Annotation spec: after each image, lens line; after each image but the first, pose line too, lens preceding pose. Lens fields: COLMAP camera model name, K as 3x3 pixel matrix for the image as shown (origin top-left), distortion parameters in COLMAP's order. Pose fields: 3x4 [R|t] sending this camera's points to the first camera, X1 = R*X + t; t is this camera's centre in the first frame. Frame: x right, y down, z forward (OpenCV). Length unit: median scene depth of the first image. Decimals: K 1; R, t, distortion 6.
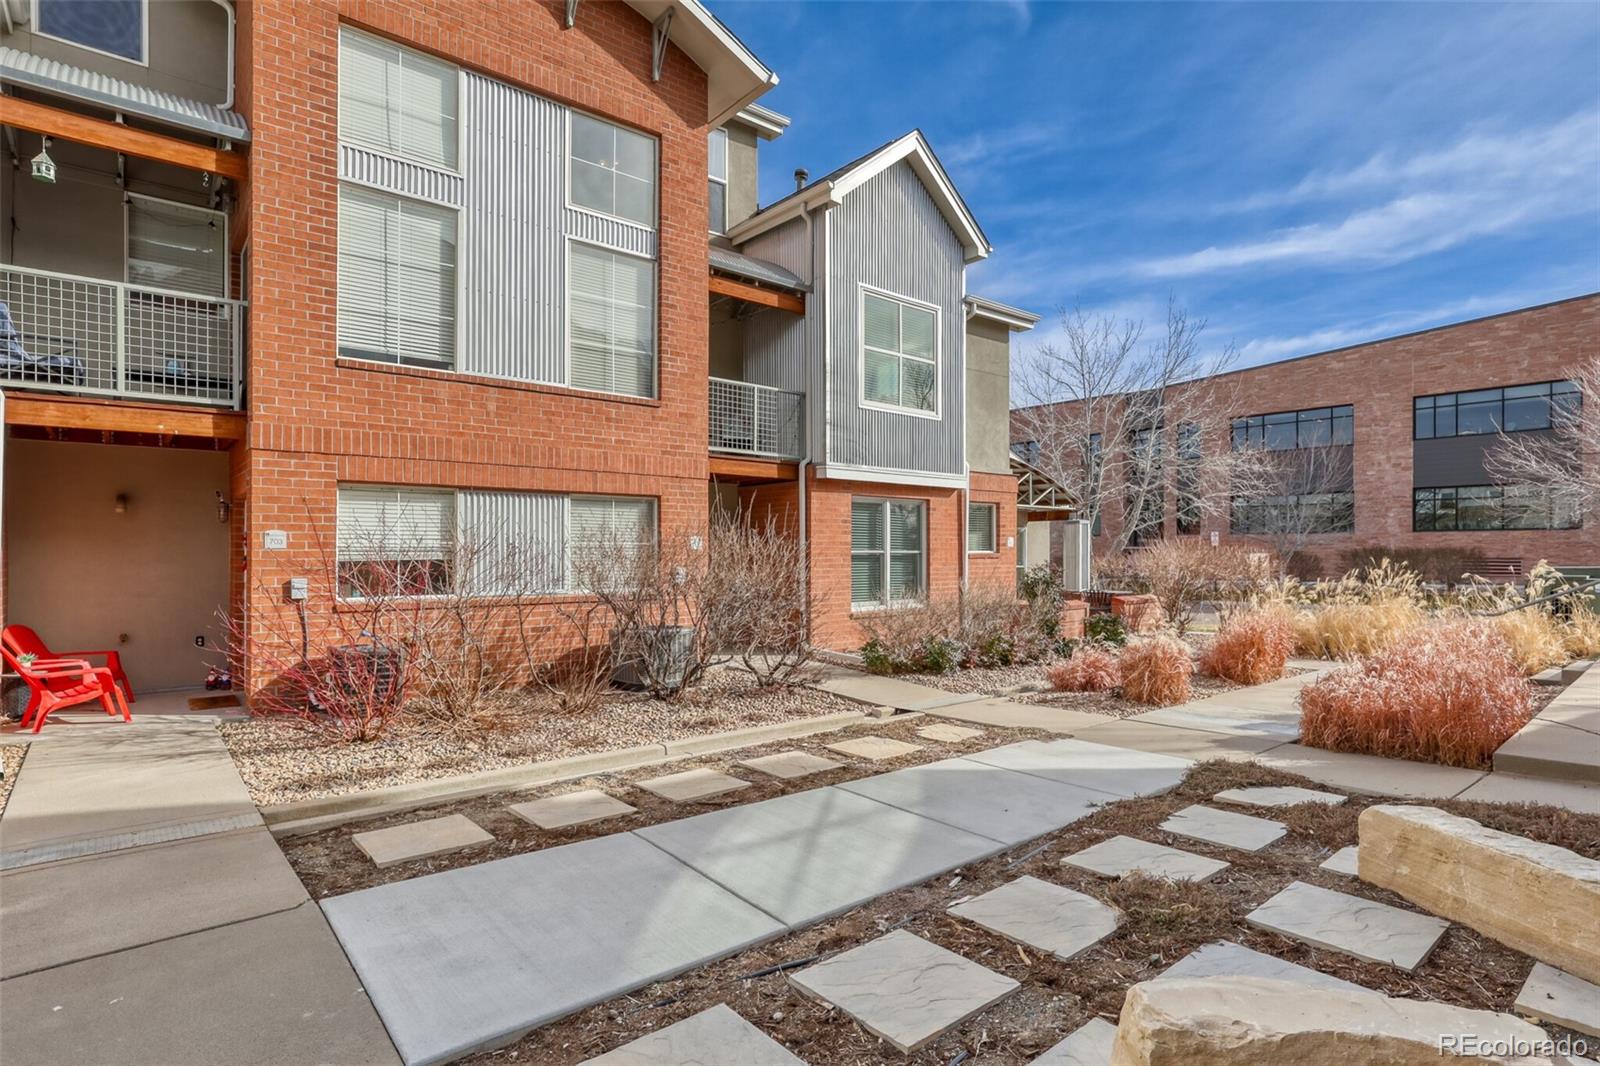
lens RADIAL K [[827.2, 0, 795.3], [0, 827.2, 548.9], [0, 0, 1]] dist [-0.007427, -0.000384]
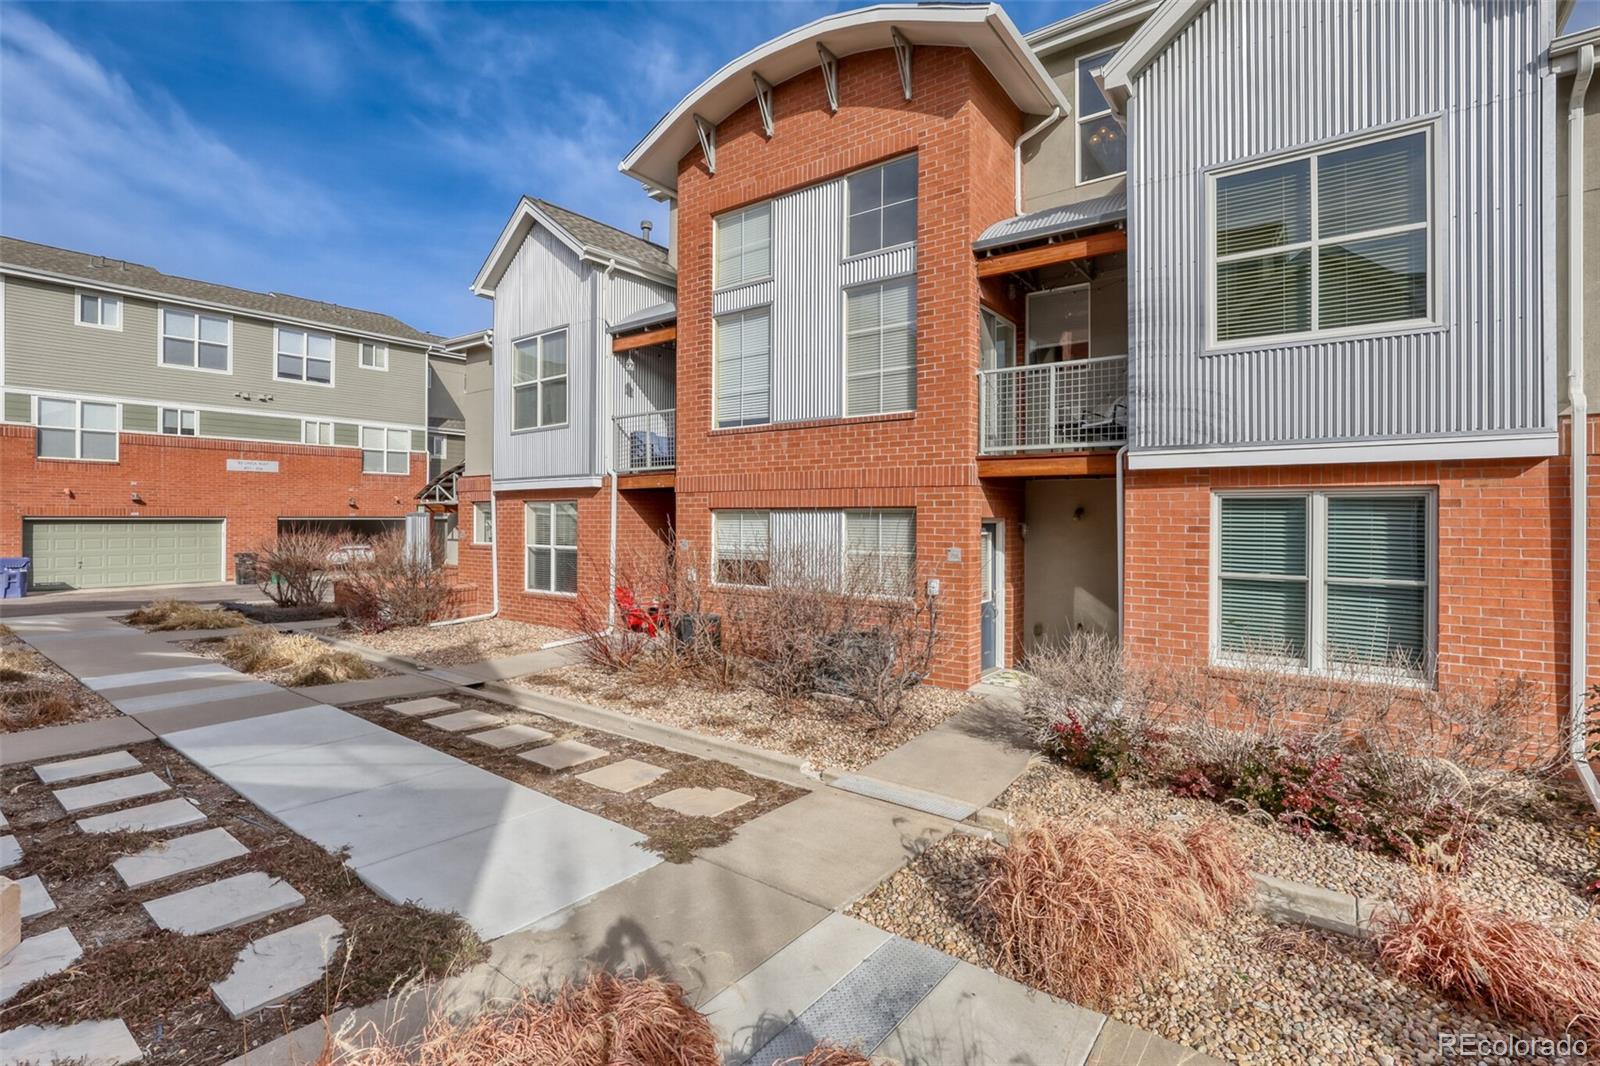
lens RADIAL K [[739.5, 0, 798.8], [0, 739.5, 516.7], [0, 0, 1]] dist [-0.021198, 0.006065]
pose [[0.233698, -0.003363, -0.972303, 0.767827], [-0.002591, 0.999988, -0.004082, -0.054543], [0.972306, 0.003474, 0.233687, 0.745150]]
